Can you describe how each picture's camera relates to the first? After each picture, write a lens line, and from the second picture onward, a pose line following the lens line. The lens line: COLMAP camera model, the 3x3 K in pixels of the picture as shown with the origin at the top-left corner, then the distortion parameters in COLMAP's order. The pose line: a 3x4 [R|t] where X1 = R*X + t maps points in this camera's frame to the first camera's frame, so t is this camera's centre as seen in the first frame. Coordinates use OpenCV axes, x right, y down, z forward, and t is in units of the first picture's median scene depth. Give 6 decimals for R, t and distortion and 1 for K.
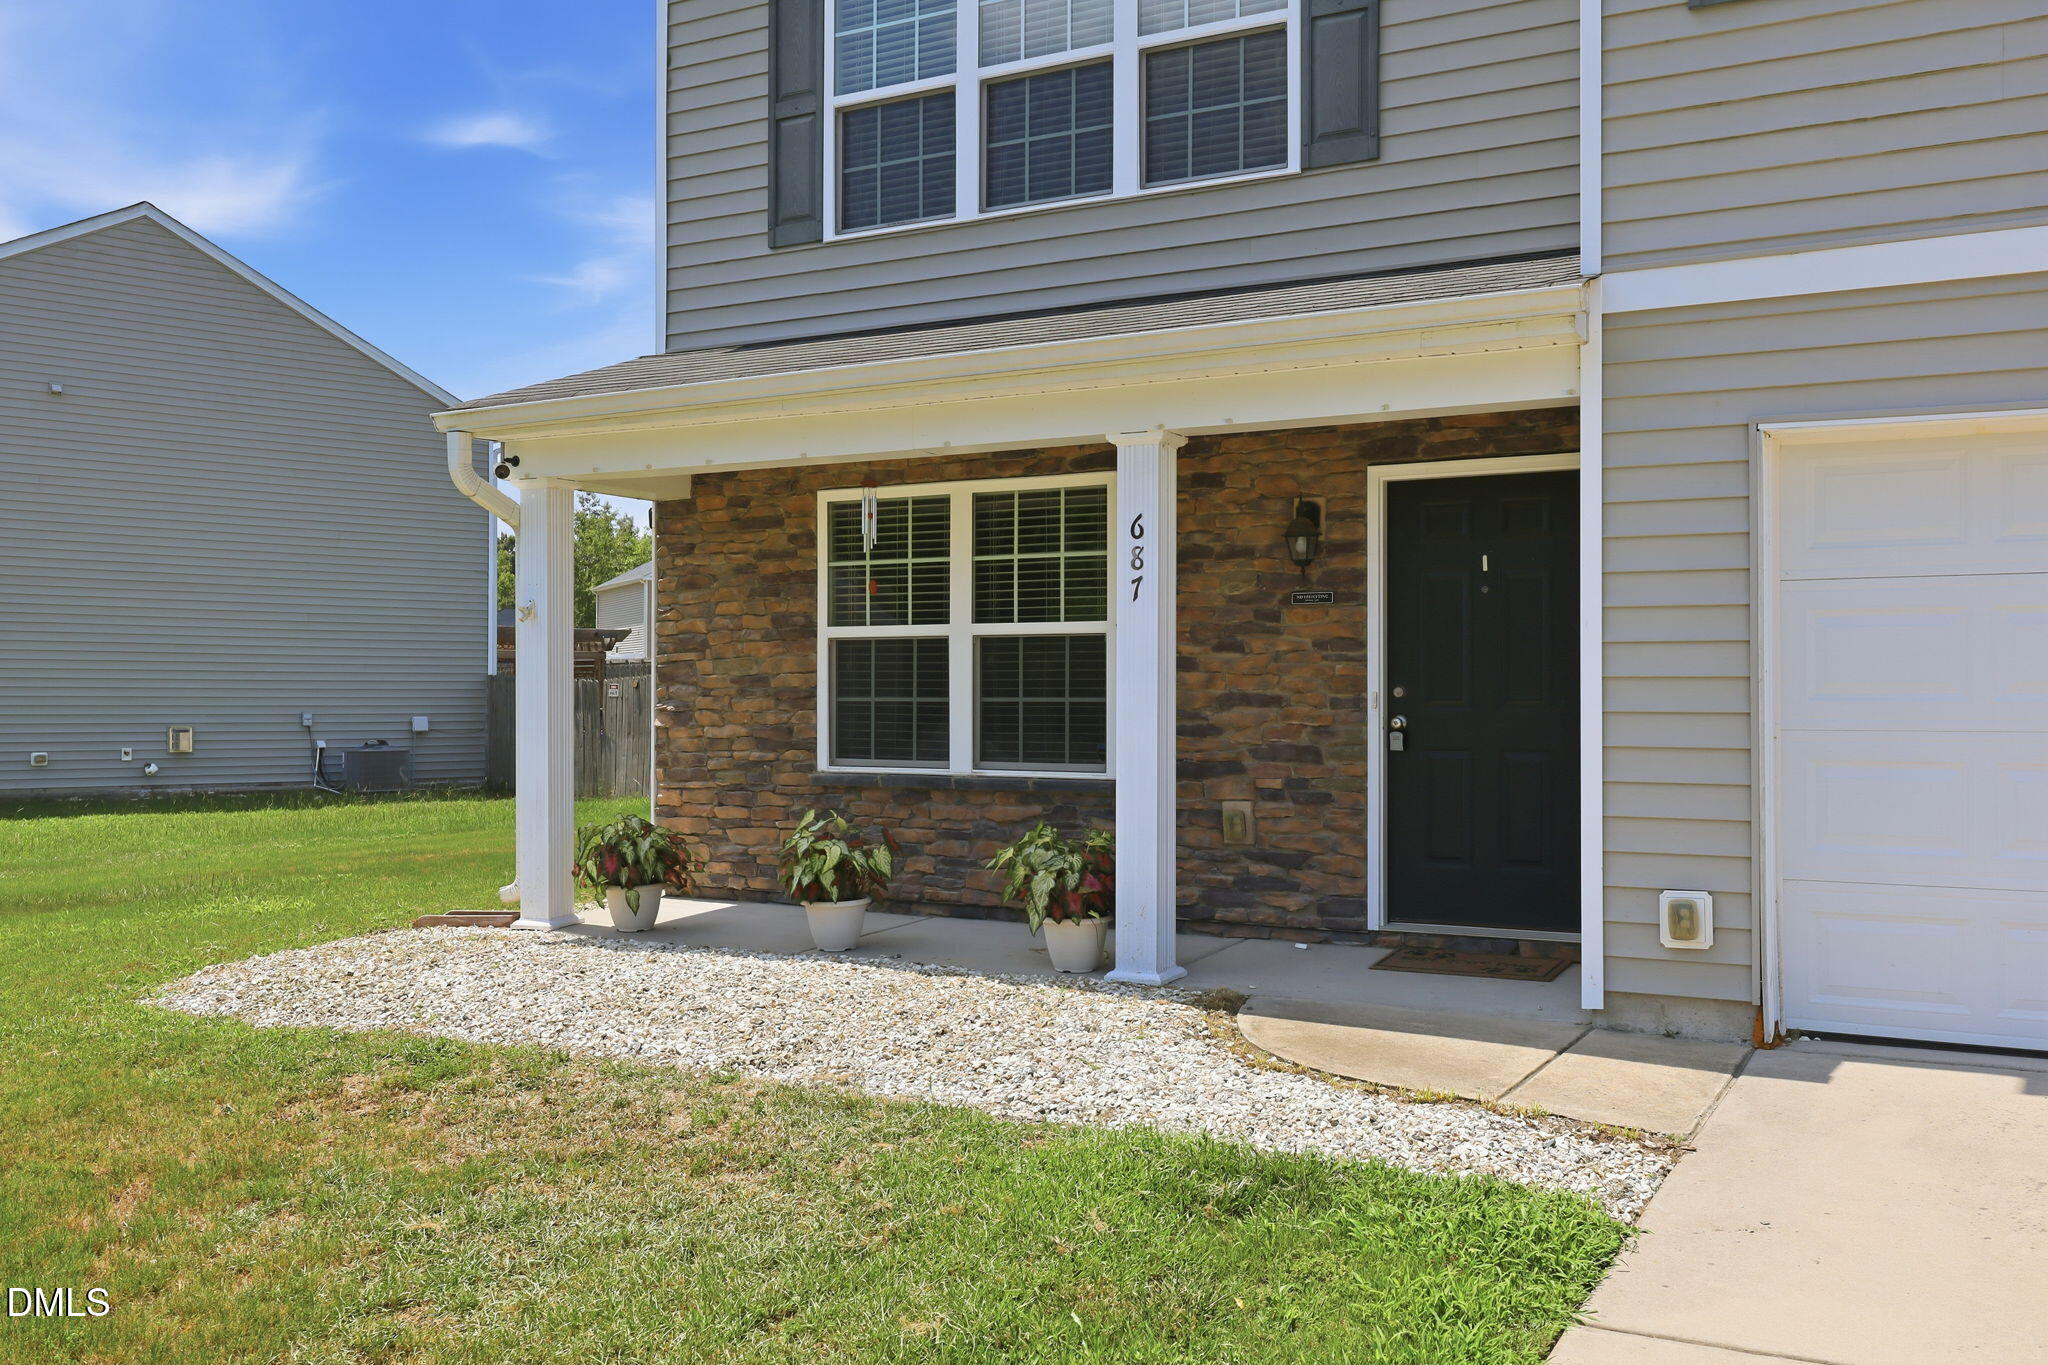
lens RADIAL K [[1838.0, 0, 1024.0], [0, 1838.0, 682.5], [0, 0, 1]] dist [-0.006750, -0.001260]
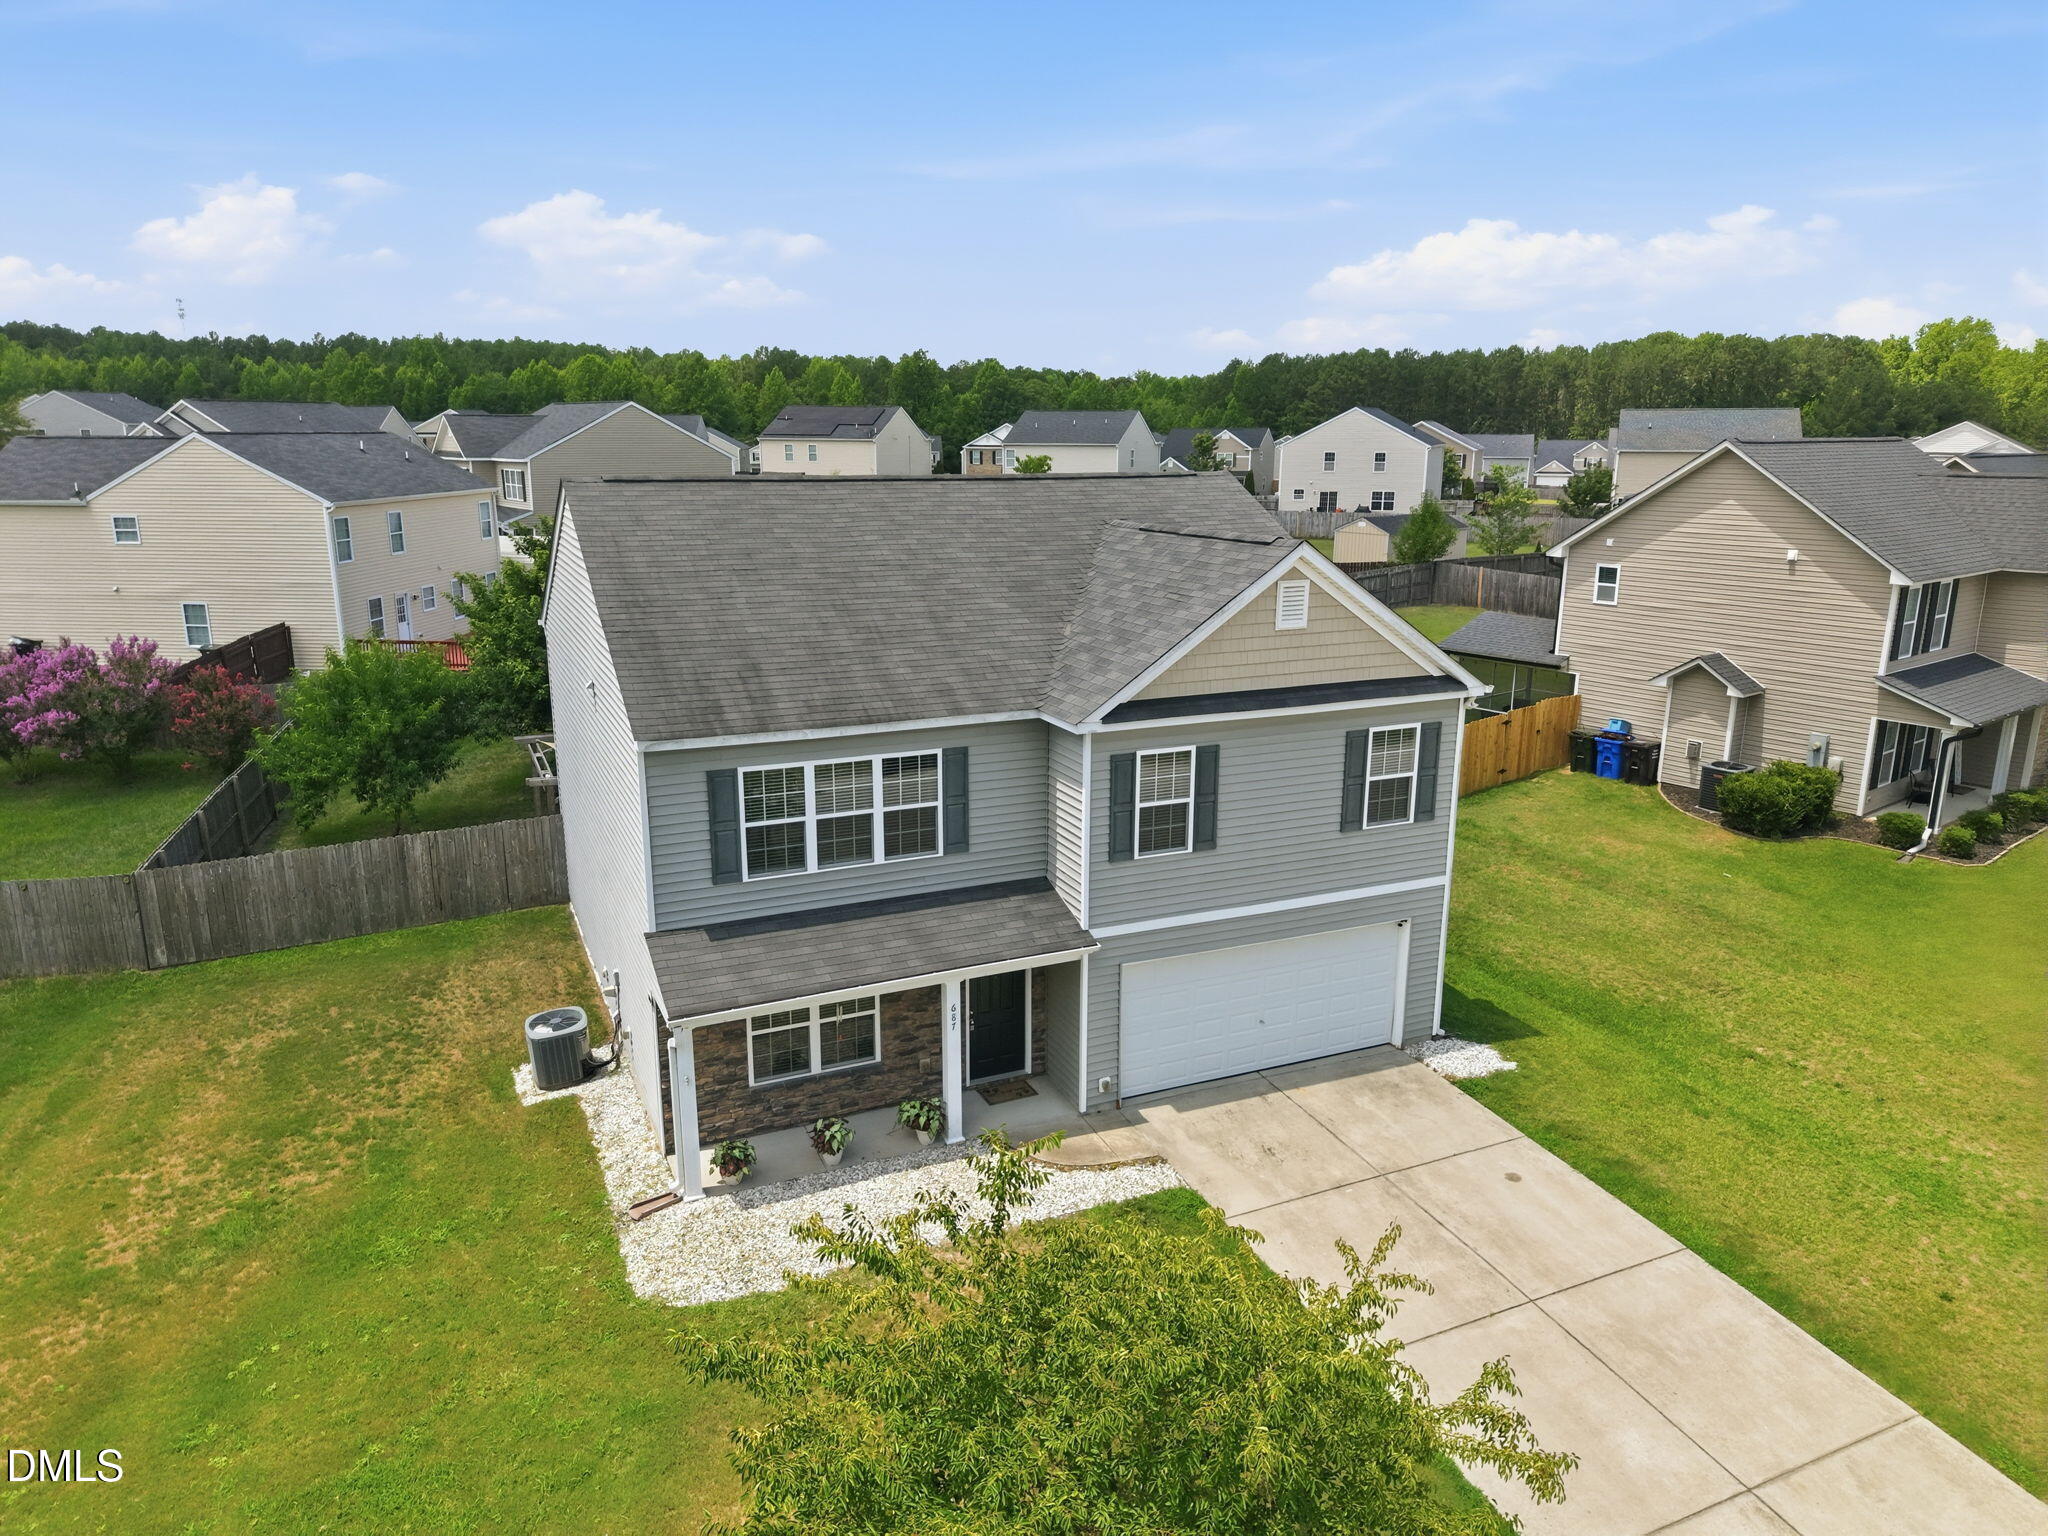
lens RADIAL K [[1354.2, 0, 1030.5], [0, 1354.2, 766.4], [0, 0, 1]] dist [0.125838, -0.201288]
pose [[0.587055, -0.194267, 0.785892, -1.419790], [-0.007687, 0.969399, 0.245371, -0.933281], [-0.809510, -0.150087, 0.567597, -0.319869]]
